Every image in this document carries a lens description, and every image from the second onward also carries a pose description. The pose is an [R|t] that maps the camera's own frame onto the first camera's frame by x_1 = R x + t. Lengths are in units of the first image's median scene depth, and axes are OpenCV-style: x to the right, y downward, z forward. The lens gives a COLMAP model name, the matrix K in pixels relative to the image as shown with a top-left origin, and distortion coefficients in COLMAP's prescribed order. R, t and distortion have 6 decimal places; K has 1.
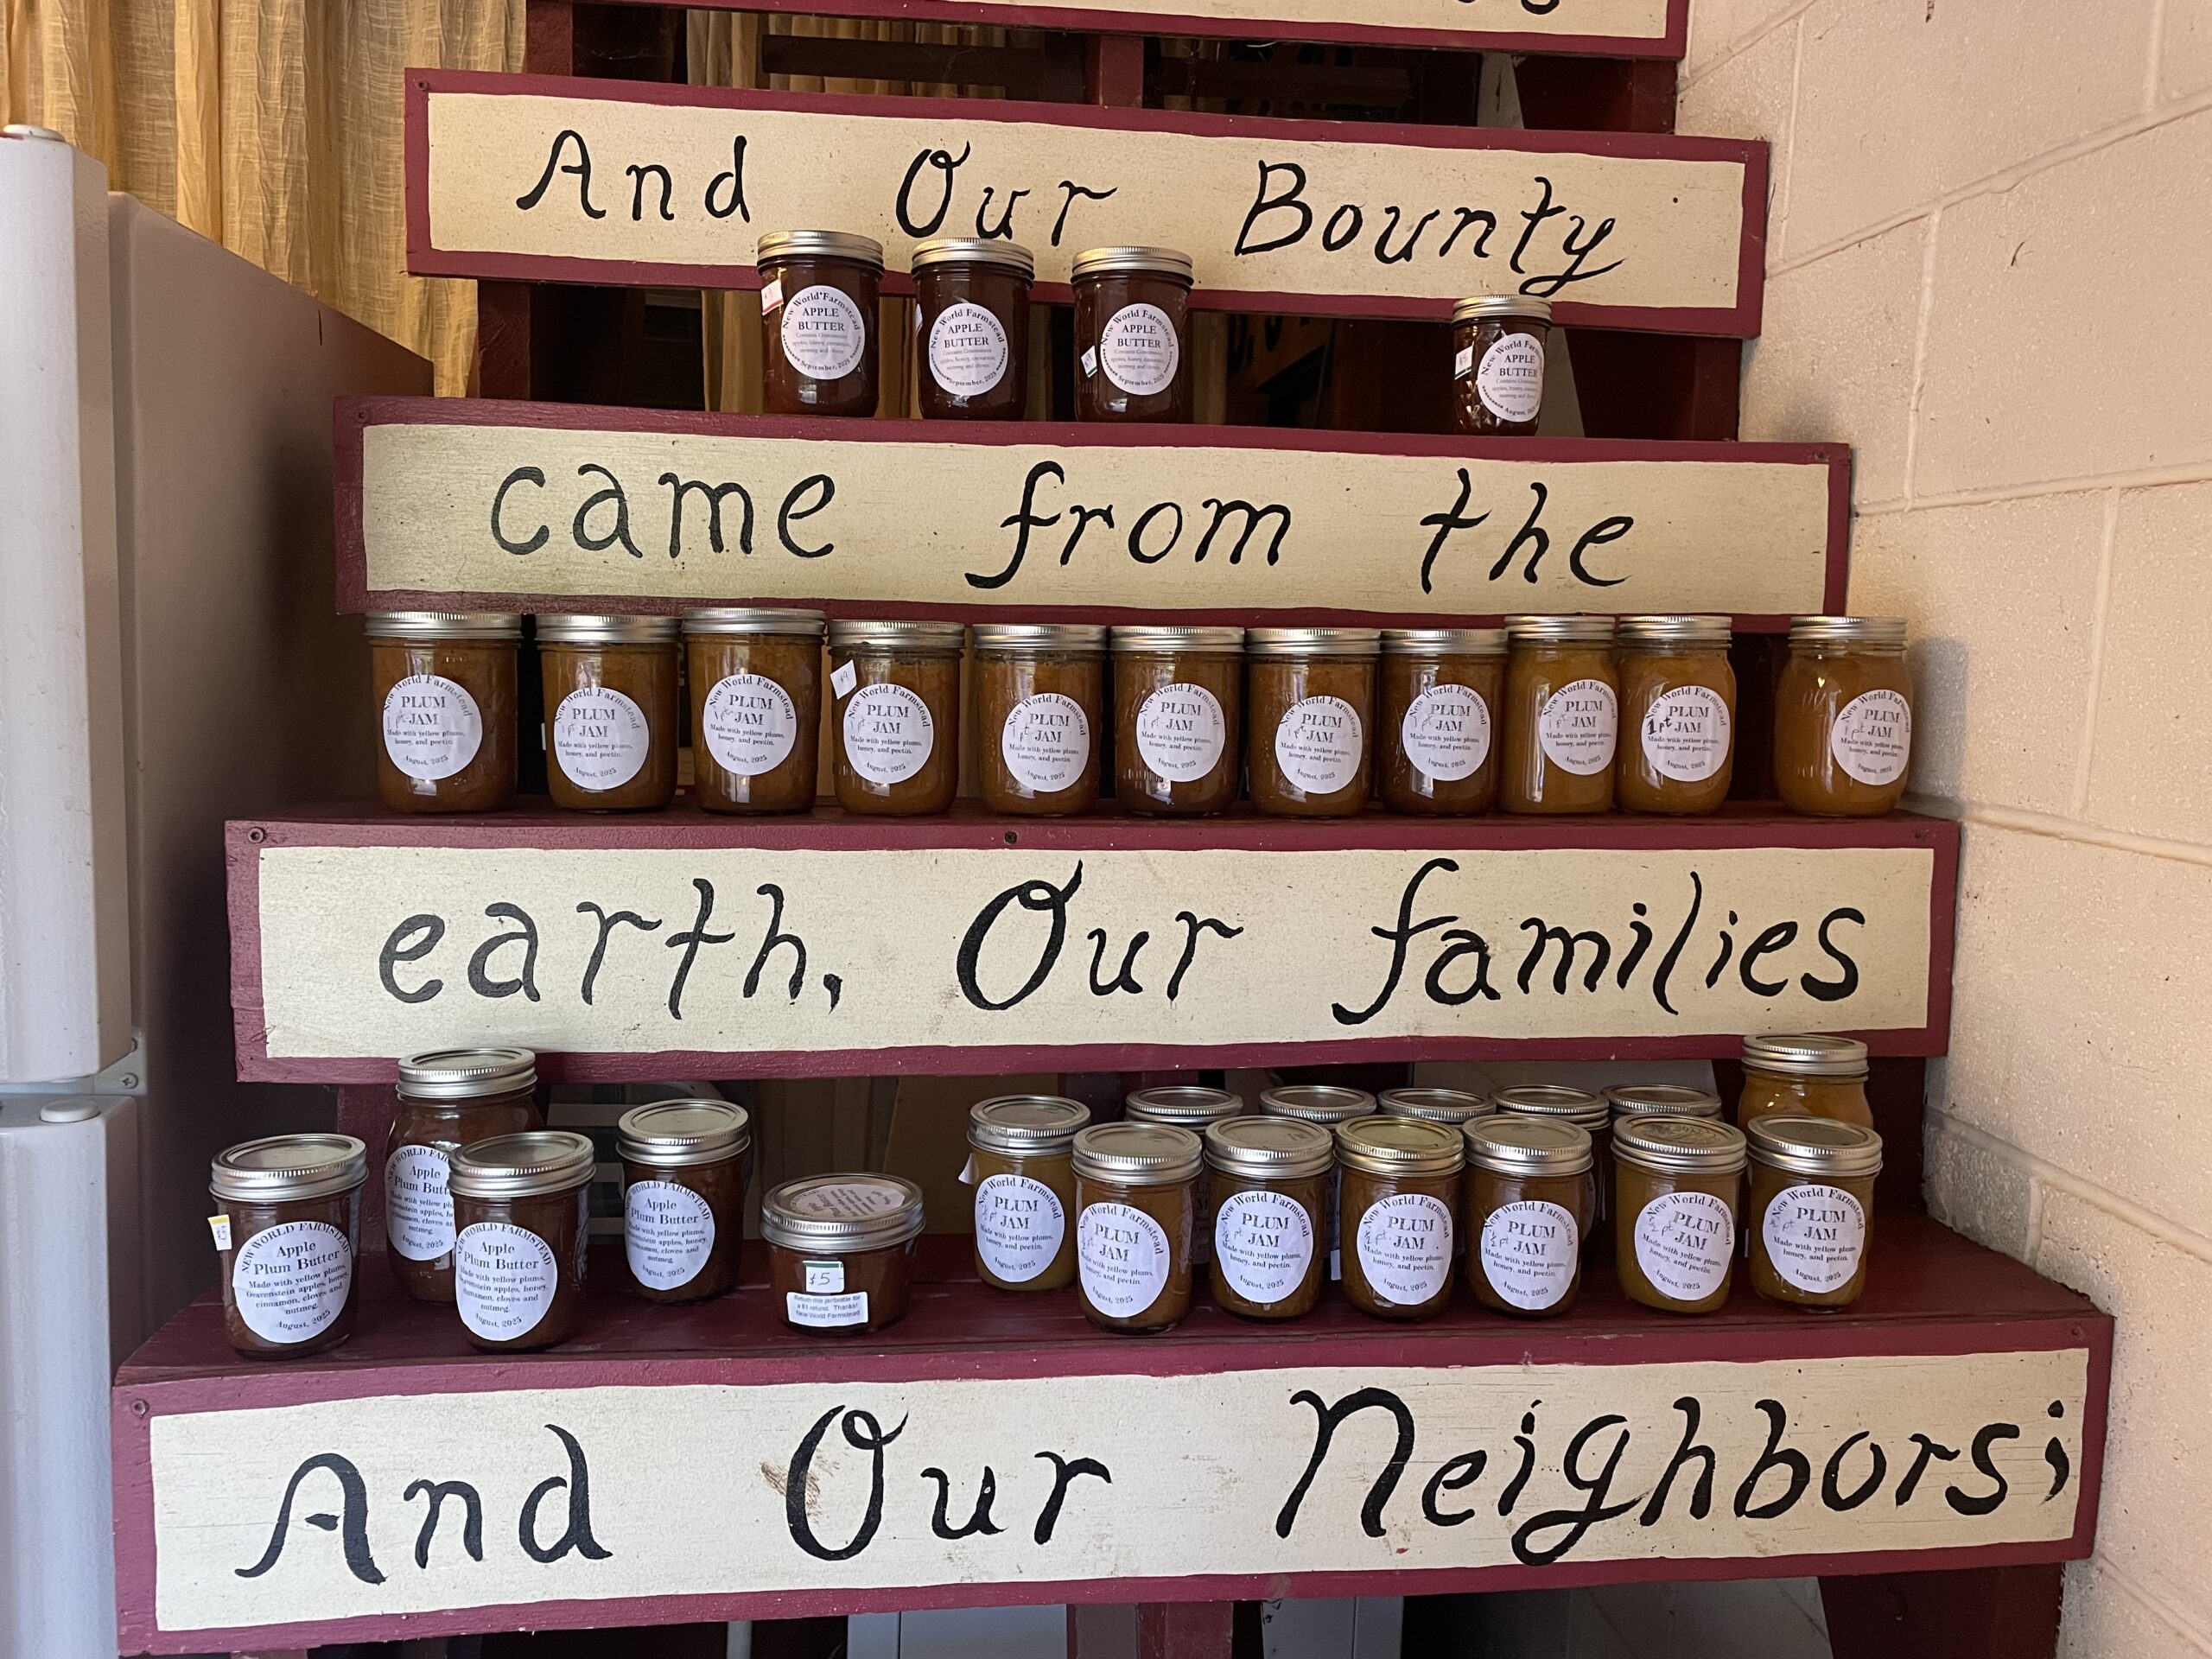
lens RADIAL K [[1723.1, 0, 1106.0], [0, 1723.1, 829.5], [0, 0, 1]] dist [0.094116, -0.113187]
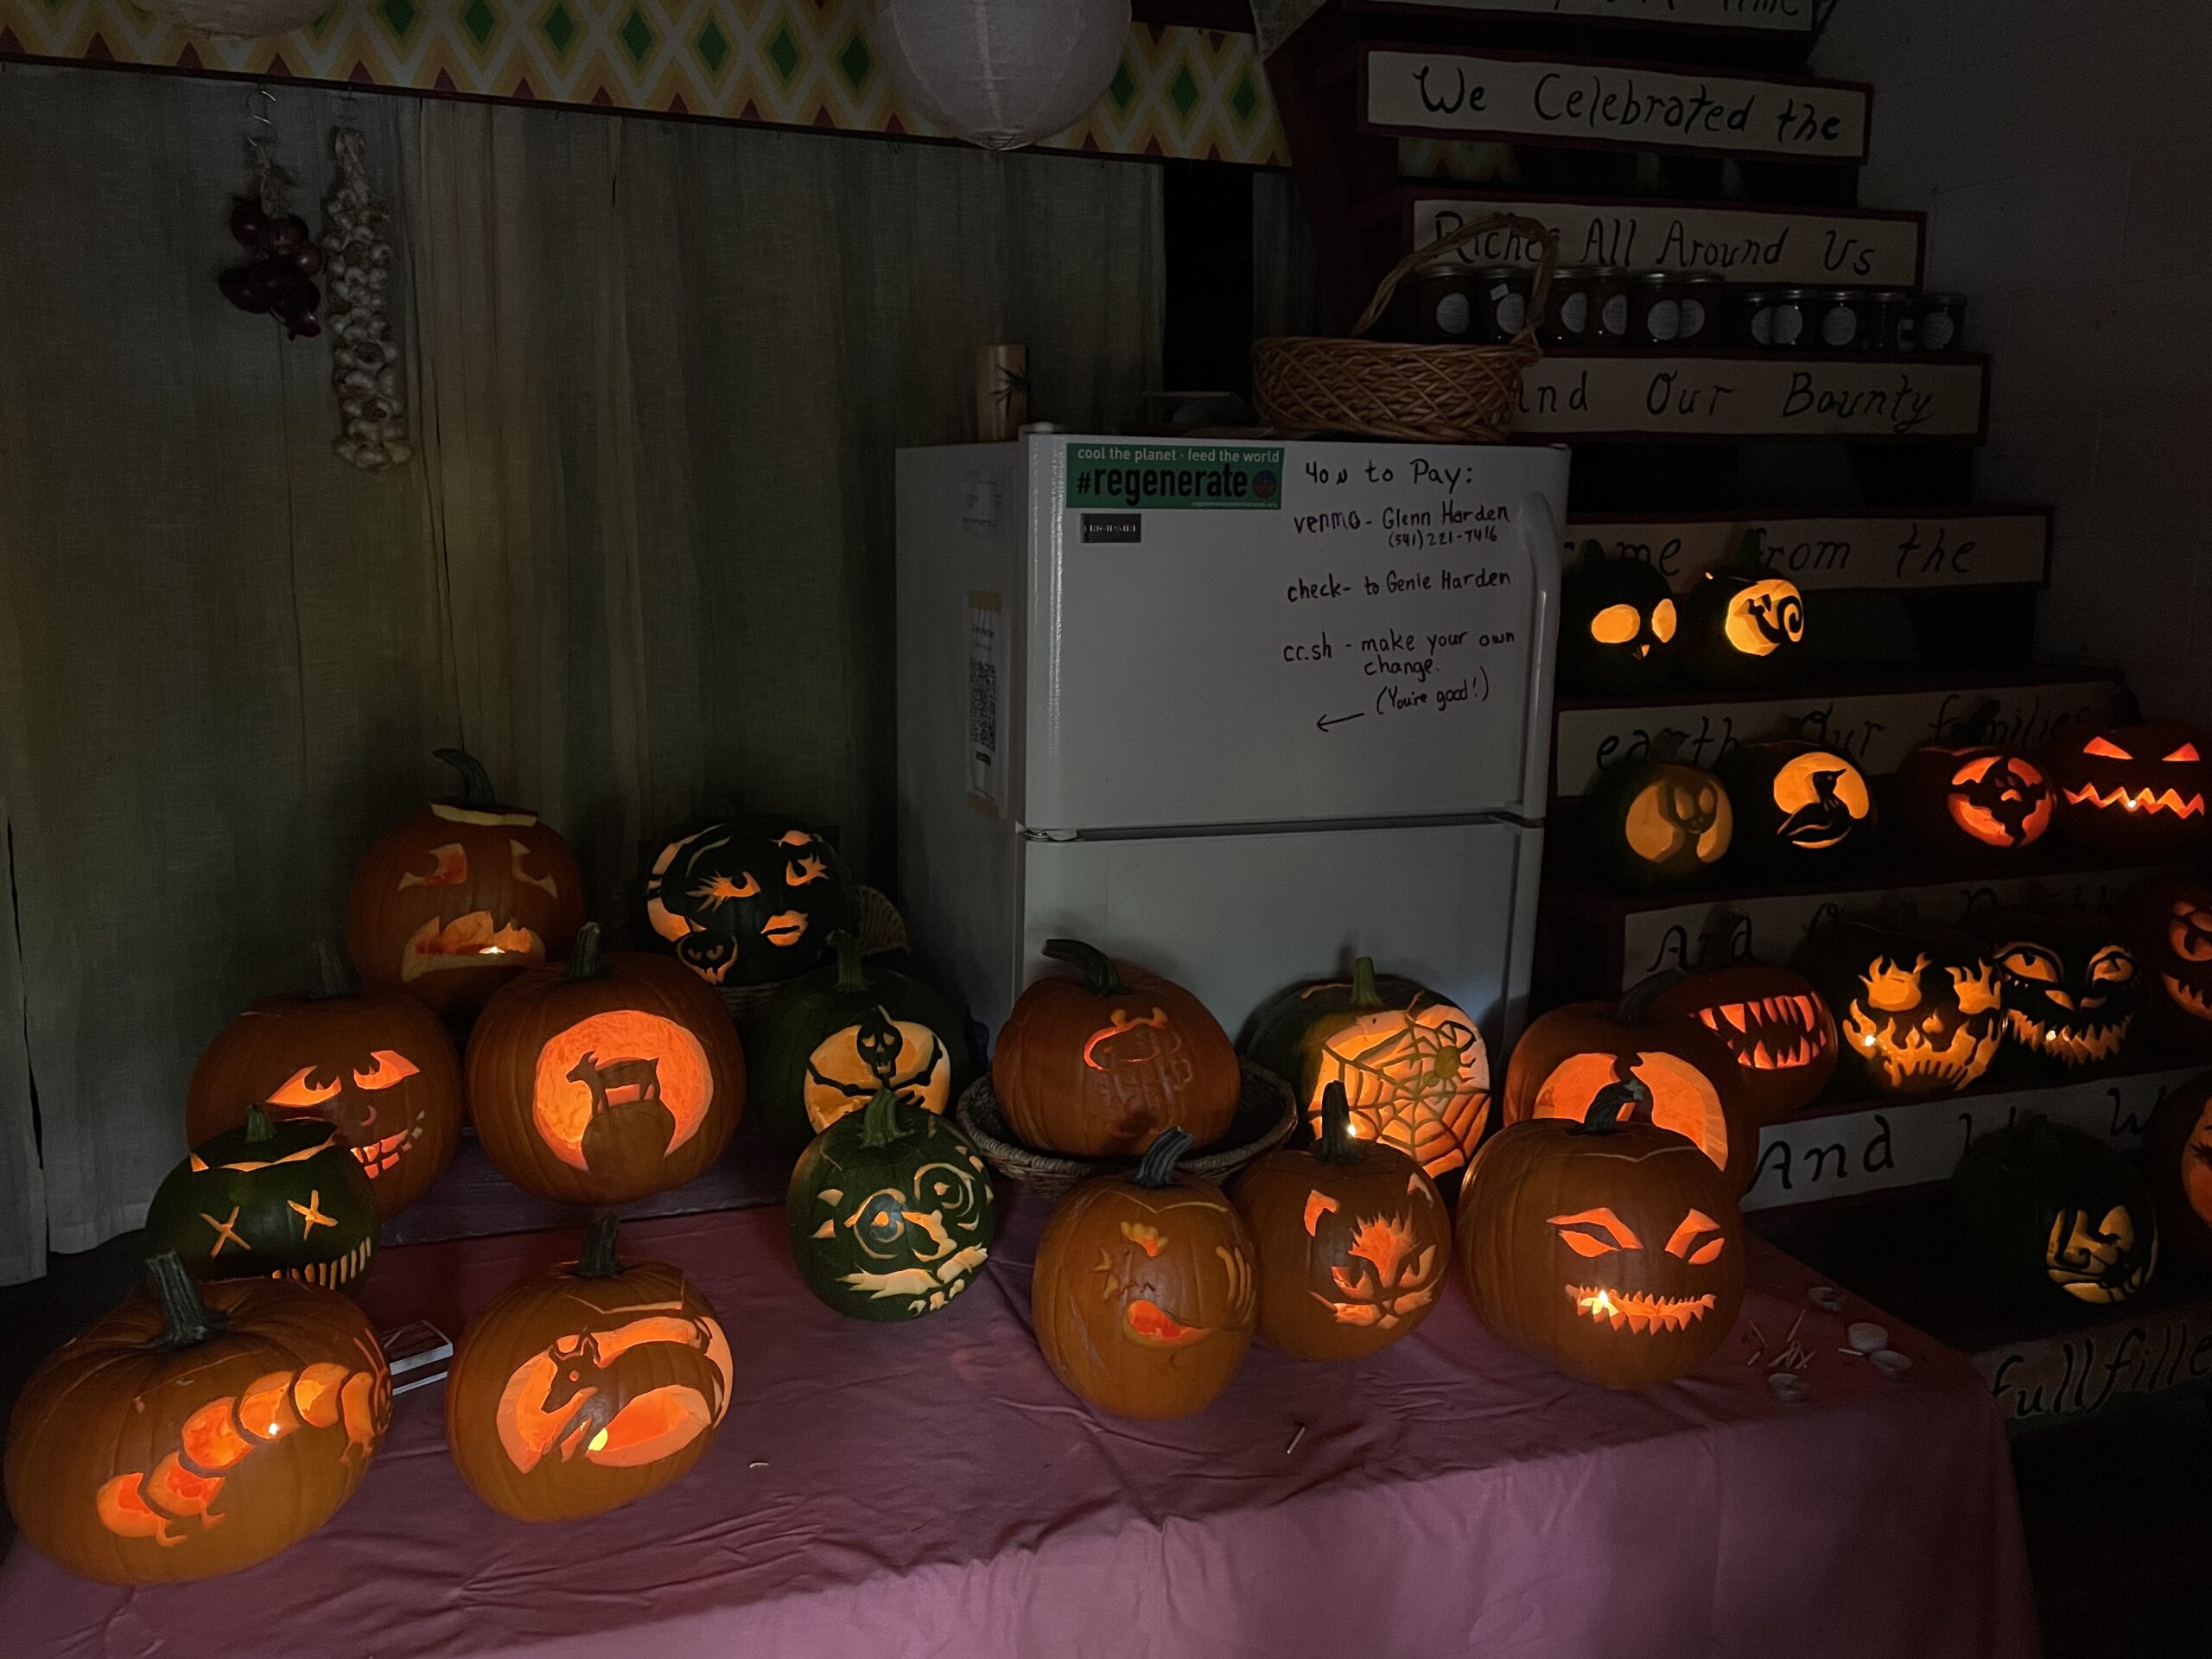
lens RADIAL K [[1723.1, 0, 1106.0], [0, 1723.1, 829.5], [0, 0, 1]] dist [0.094116, -0.113187]
pose [[0.977271, -0.061144, 0.202987, -1.312517], [0.044042, 0.995171, 0.087726, -0.055662], [-0.207370, -0.076792, 0.975244, -1.045465]]
